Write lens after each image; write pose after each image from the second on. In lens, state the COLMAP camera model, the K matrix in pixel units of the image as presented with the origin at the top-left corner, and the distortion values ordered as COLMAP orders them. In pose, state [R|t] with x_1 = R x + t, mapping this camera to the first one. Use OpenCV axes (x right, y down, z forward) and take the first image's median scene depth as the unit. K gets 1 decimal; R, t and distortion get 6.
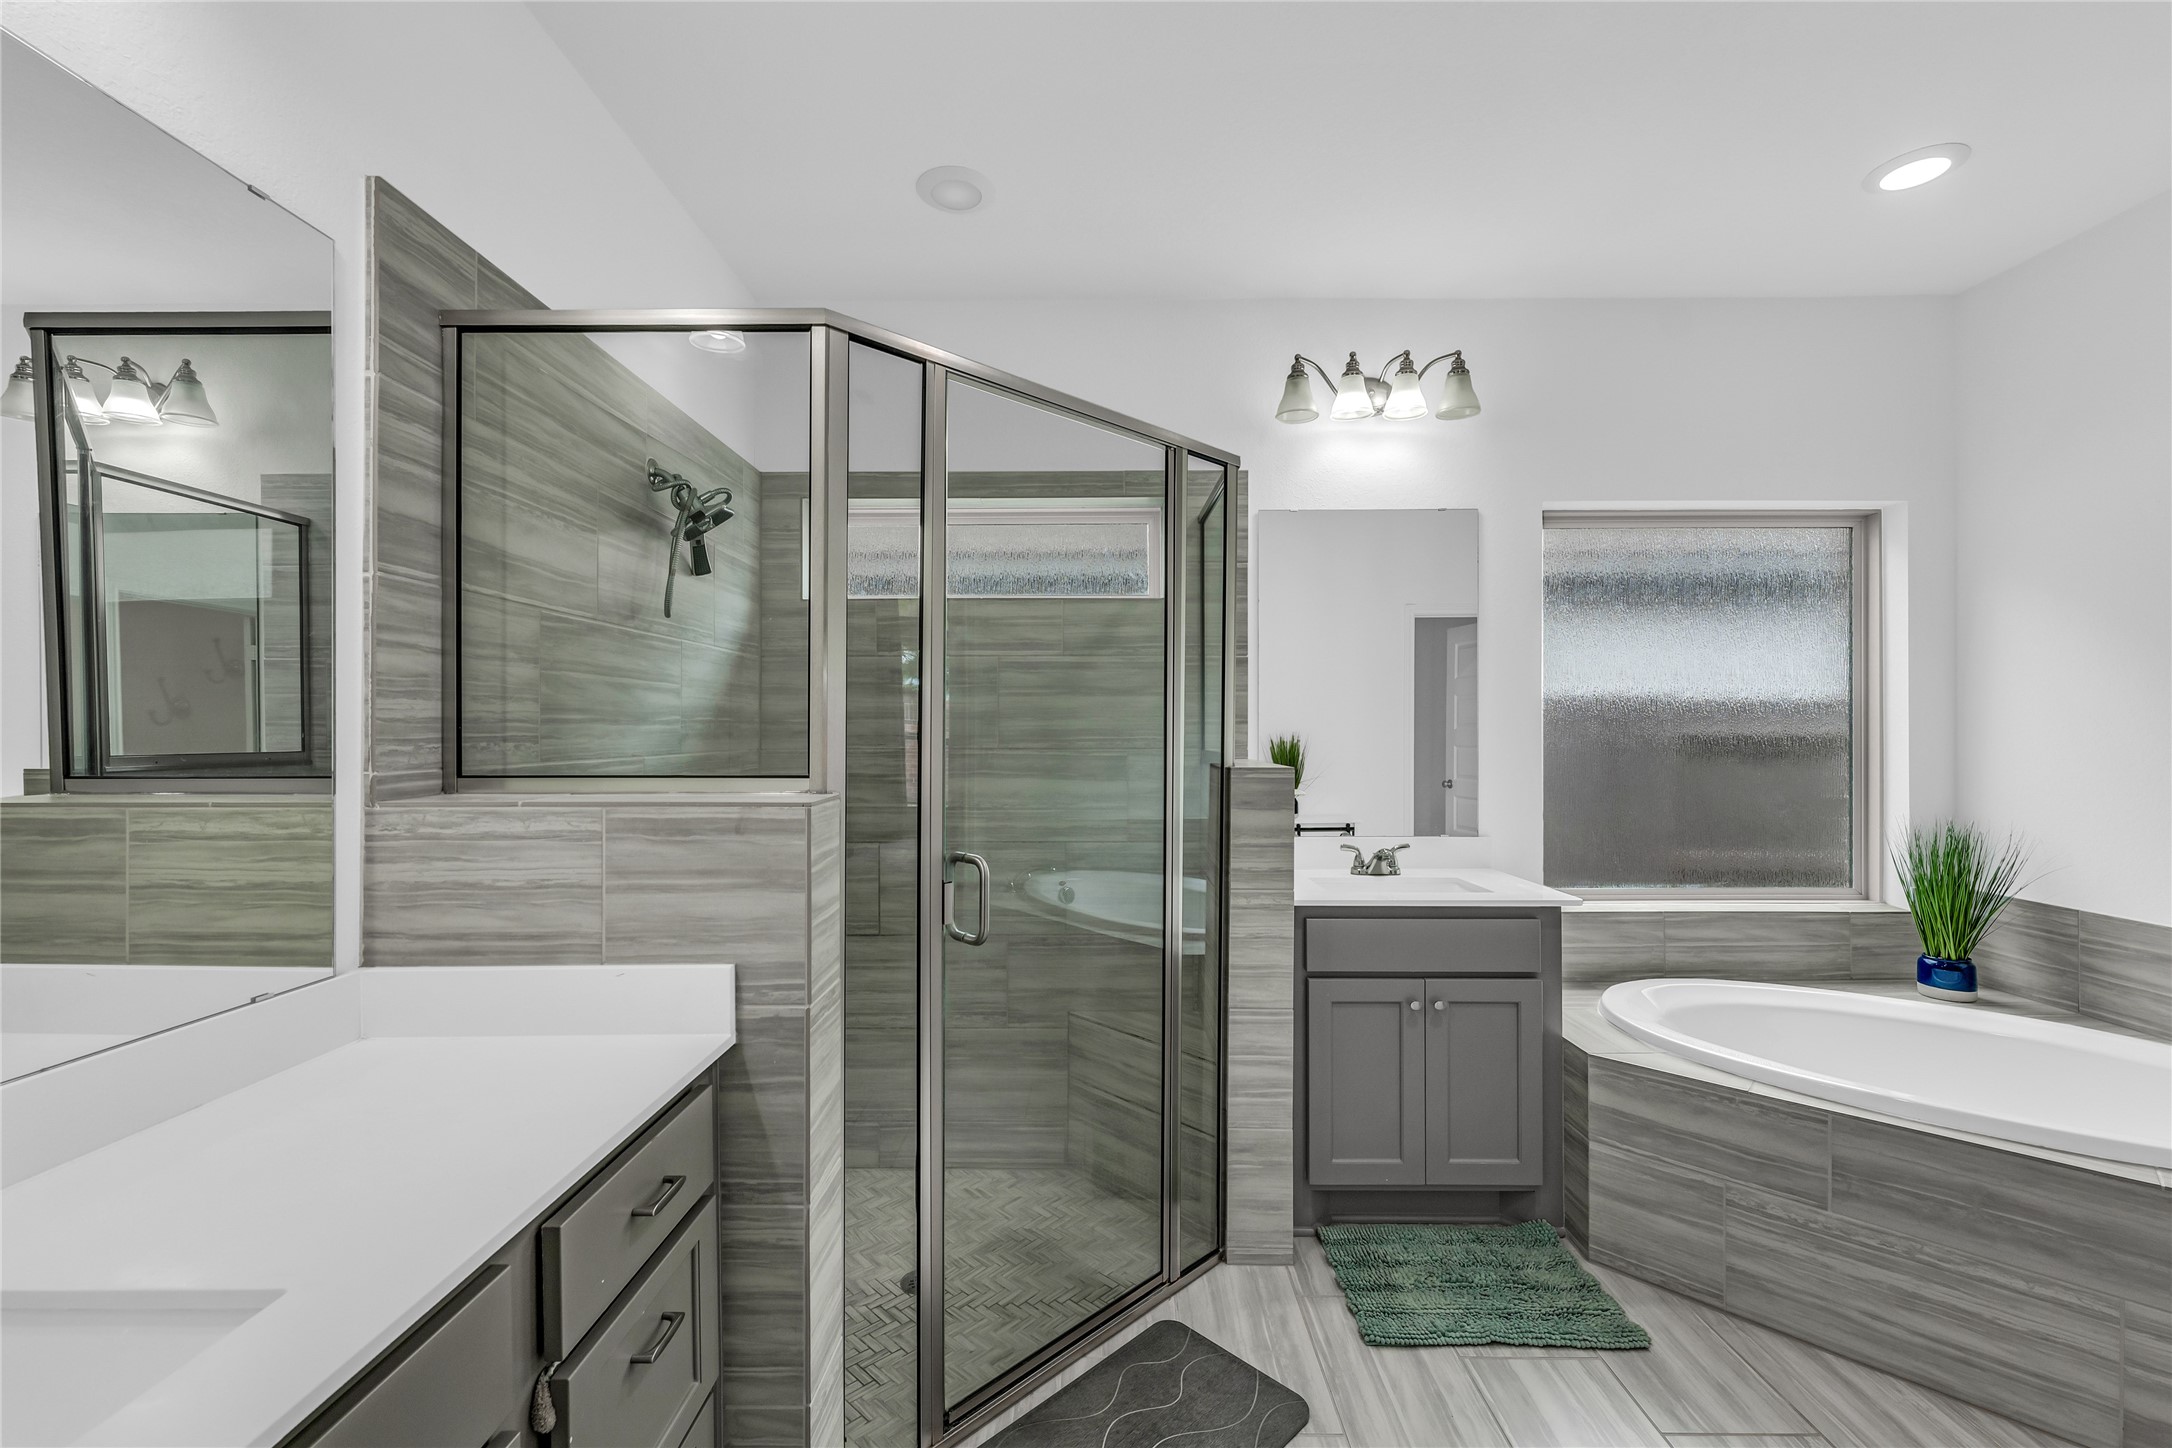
lens RADIAL K [[891.1, 0, 1079.5], [0, 891.1, 730.8], [0, 0, 1]] dist [-0.002904, 0.000258]
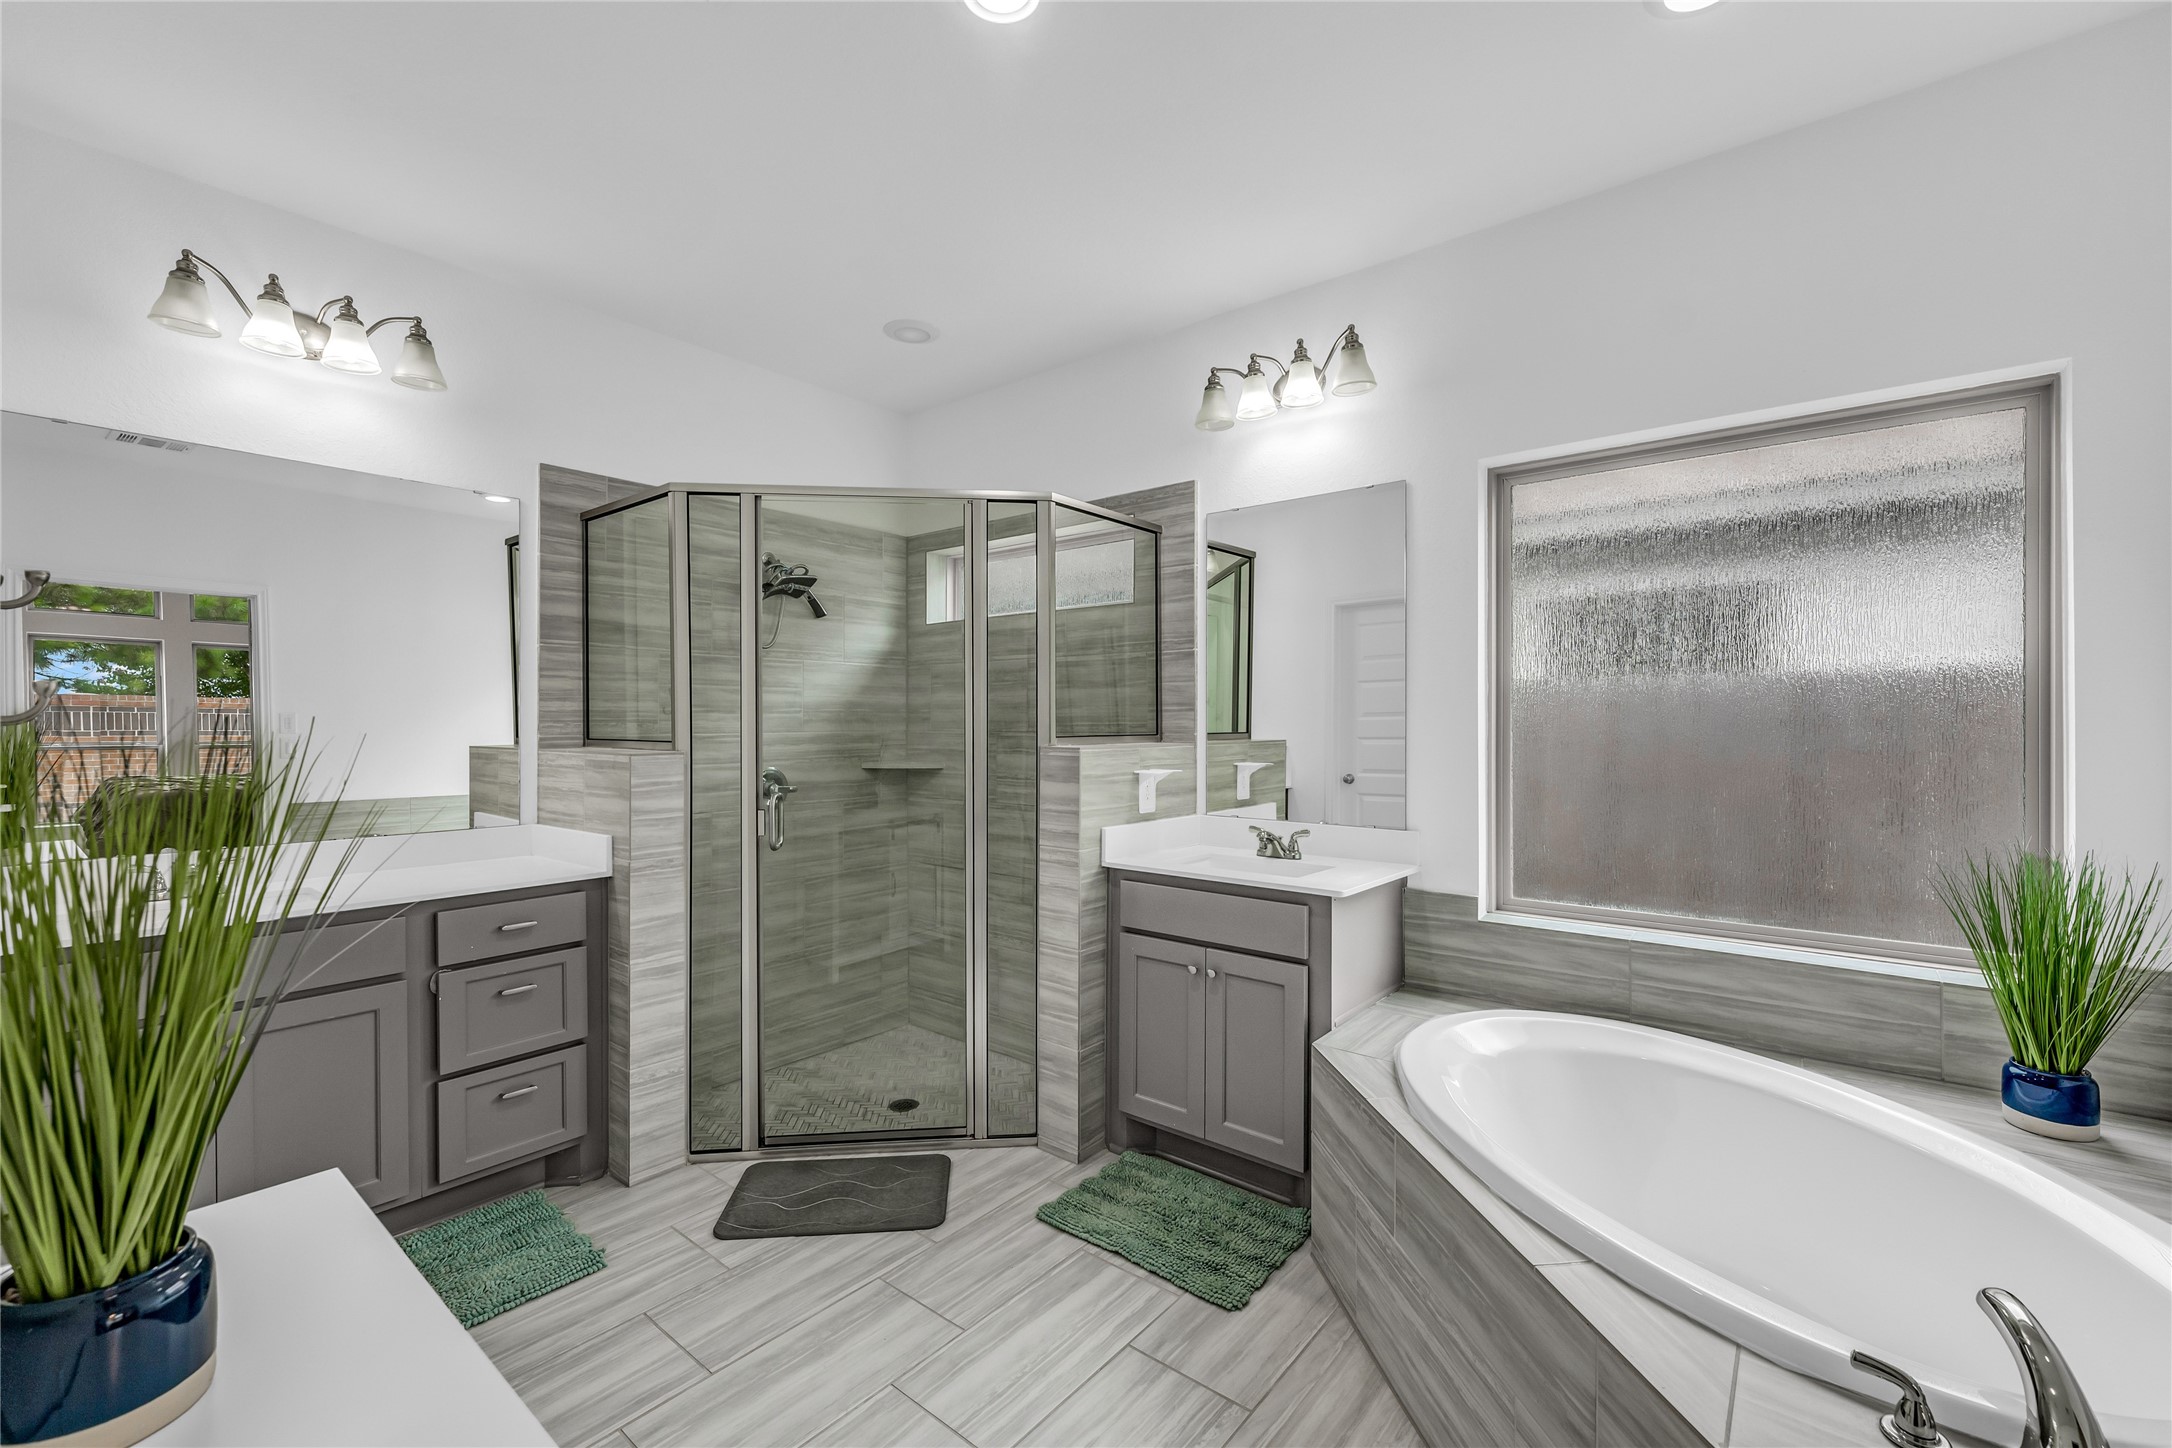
lens RADIAL K [[891.1, 0, 1066.9], [0, 891.1, 727.2], [0, 0, 1]] dist [-0.002904, 0.000258]
pose [[0.781297, 0.006088, -0.624130, 0.969584], [-0.001613, 0.999969, 0.007735, 0.004870], [0.624158, -0.005037, 0.781282, 0.061360]]
